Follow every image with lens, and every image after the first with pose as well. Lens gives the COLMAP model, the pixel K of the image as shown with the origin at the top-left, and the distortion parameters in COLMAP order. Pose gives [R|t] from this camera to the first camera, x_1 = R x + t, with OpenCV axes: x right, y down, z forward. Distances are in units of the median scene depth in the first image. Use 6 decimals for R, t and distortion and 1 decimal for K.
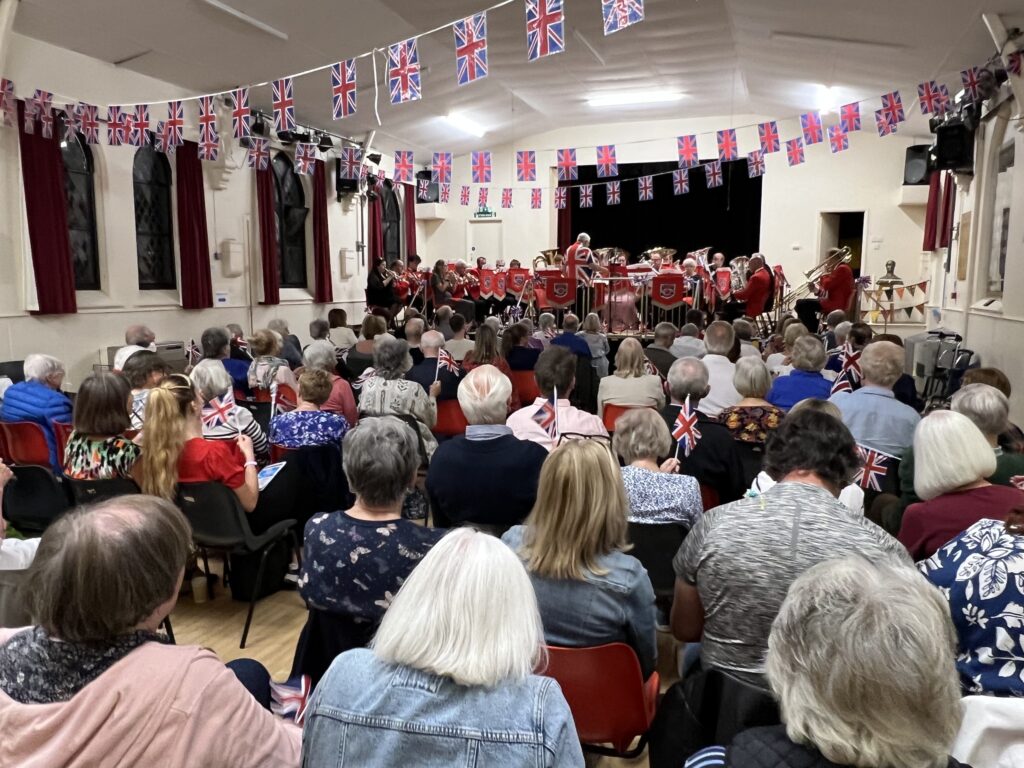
lens RADIAL K [[773.2, 0, 512.0], [0, 773.2, 384.0], [0, 0, 1]] dist [0.001273, 0.000772]
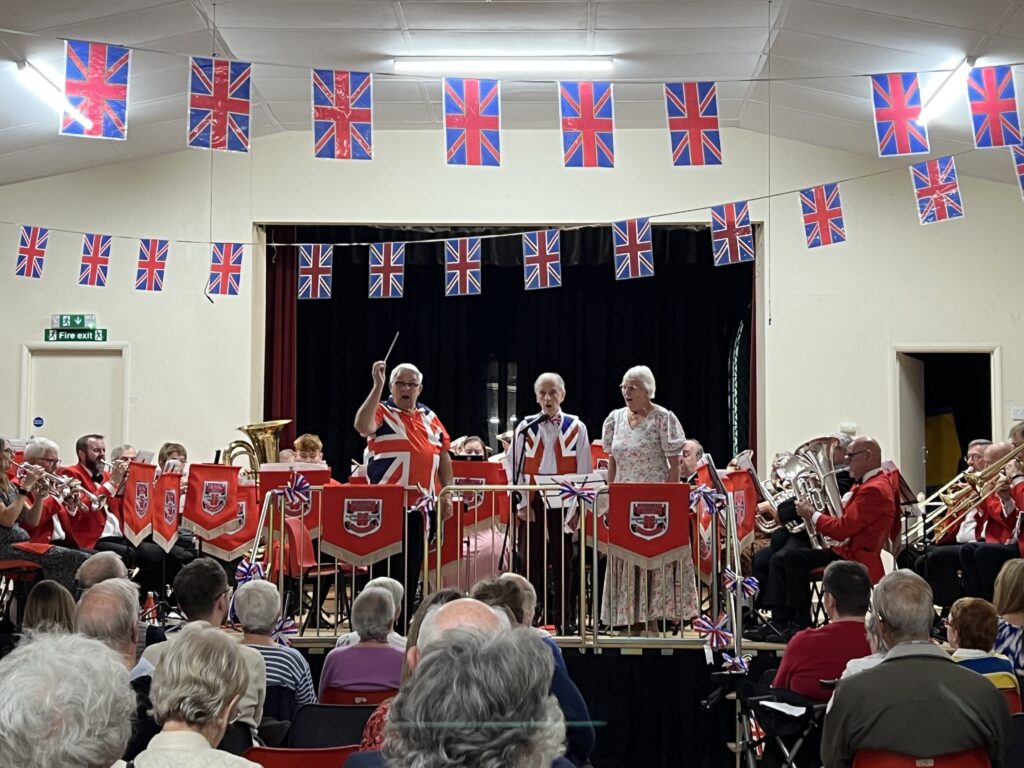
lens RADIAL K [[1686.7, 0, 512.0], [0, 1686.7, 384.0], [0, 0, 1]] dist [0.317835, -1.428961]
pose [[0.952502, 0.030891, 0.302963, -0.103347], [0.036586, 0.976029, -0.214543, -0.006585], [-0.302328, 0.215437, 0.928539, 0.186739]]
